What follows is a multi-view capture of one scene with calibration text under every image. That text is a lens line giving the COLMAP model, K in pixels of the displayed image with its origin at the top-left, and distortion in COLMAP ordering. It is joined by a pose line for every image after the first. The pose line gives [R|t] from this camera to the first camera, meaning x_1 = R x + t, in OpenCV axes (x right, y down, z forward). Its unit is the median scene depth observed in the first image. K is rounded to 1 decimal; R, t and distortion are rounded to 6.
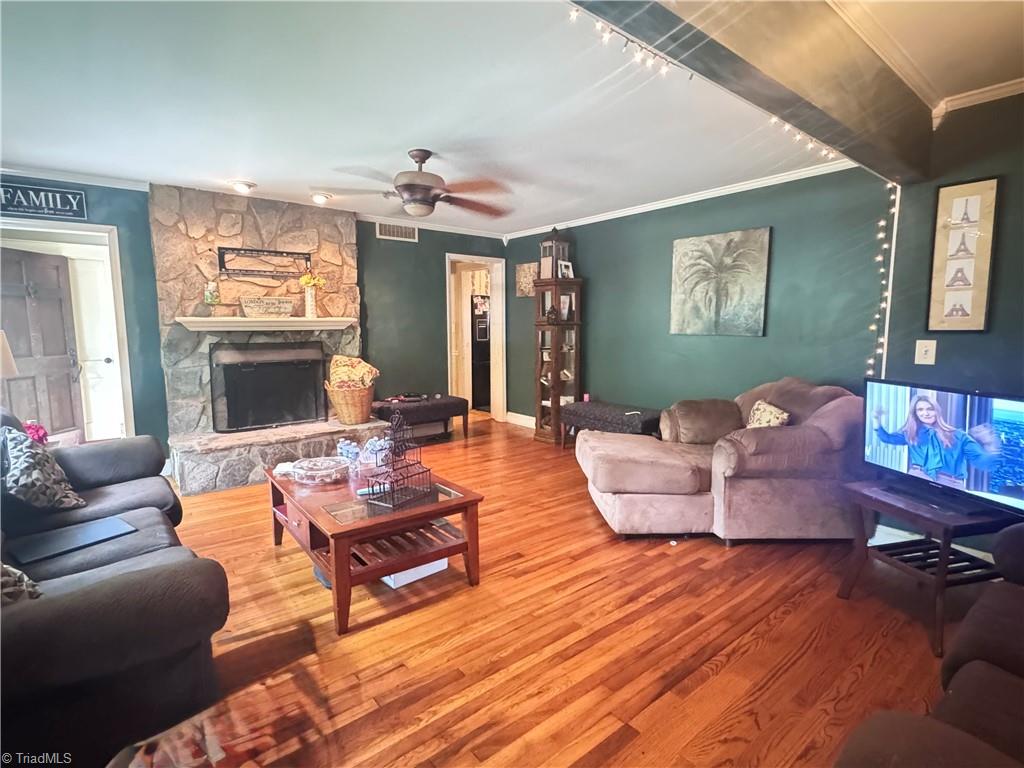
lens RADIAL K [[513.2, 0, 508.0], [0, 513.2, 385.4], [0, 0, 1]] dist [0.003360, -0.000141]
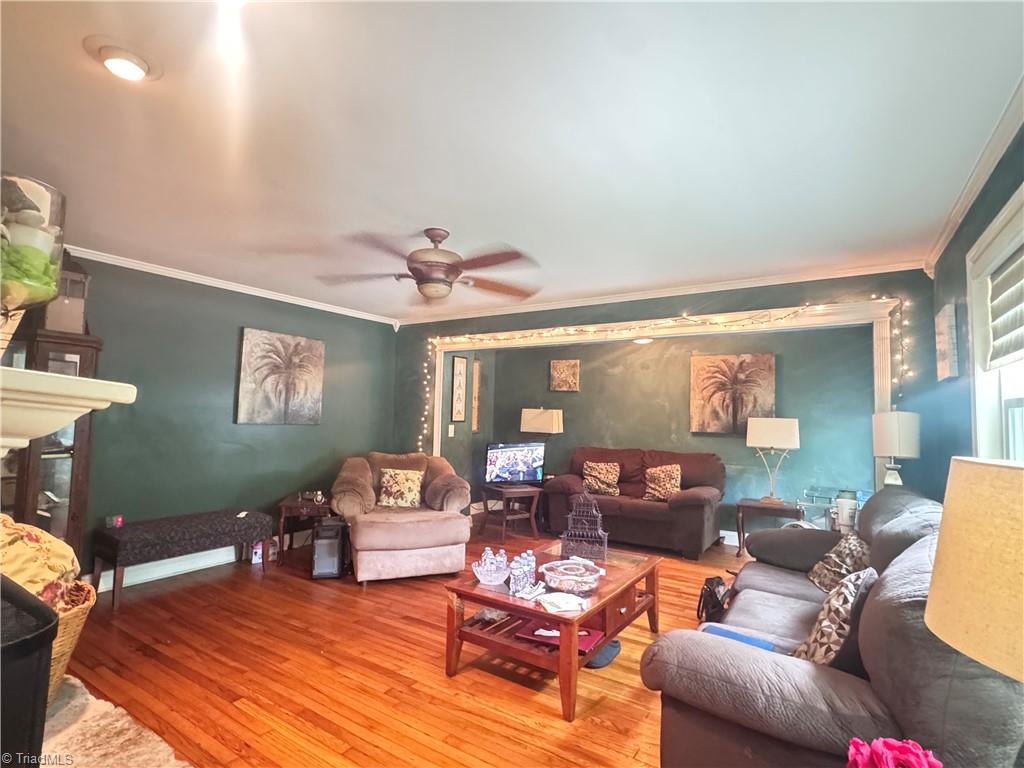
lens RADIAL K [[513.2, 0, 510.9], [0, 513.2, 383.2], [0, 0, 1]] dist [0.003360, -0.000141]
pose [[-0.319130, 0.056788, 0.946008, -0.783633], [0.090219, 0.995490, -0.029323, -0.106938], [-0.943407, 0.075990, -0.322814, 0.874576]]
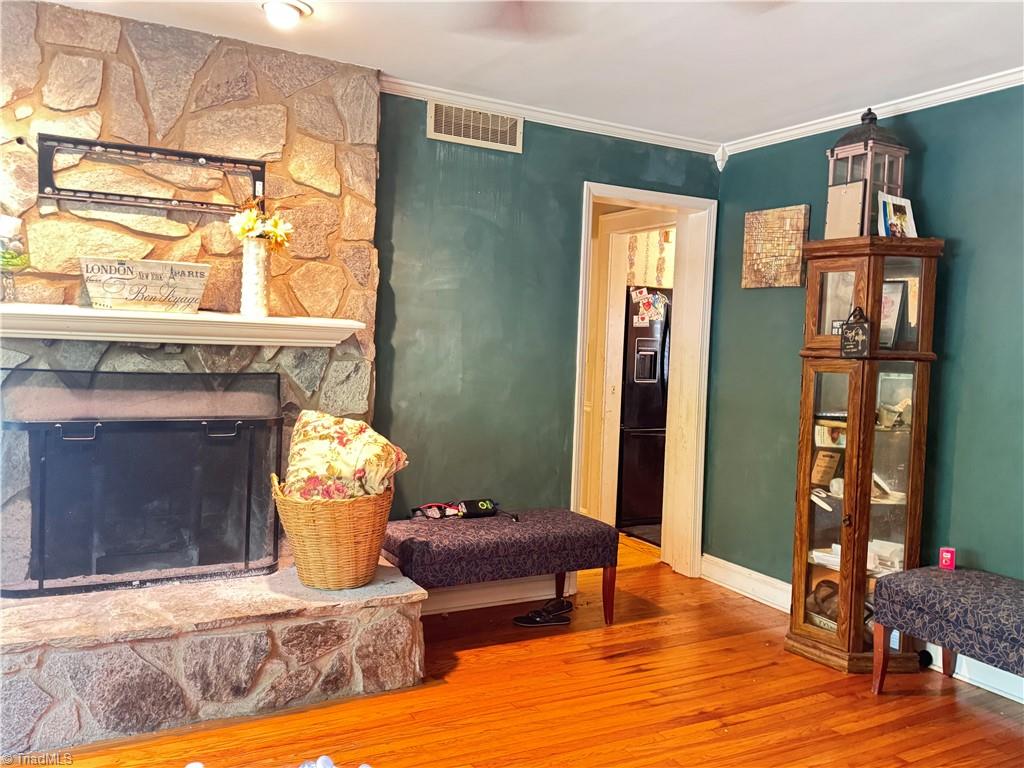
lens RADIAL K [[849.5, 0, 510.9], [0, 849.5, 382.7], [0, 0, 1]] dist [0.075956, -0.088461]
pose [[0.984117, 0.048772, -0.170691, -0.059008], [-0.061407, 0.995688, -0.069536, -0.041381], [0.166564, 0.078913, 0.982868, 0.346283]]
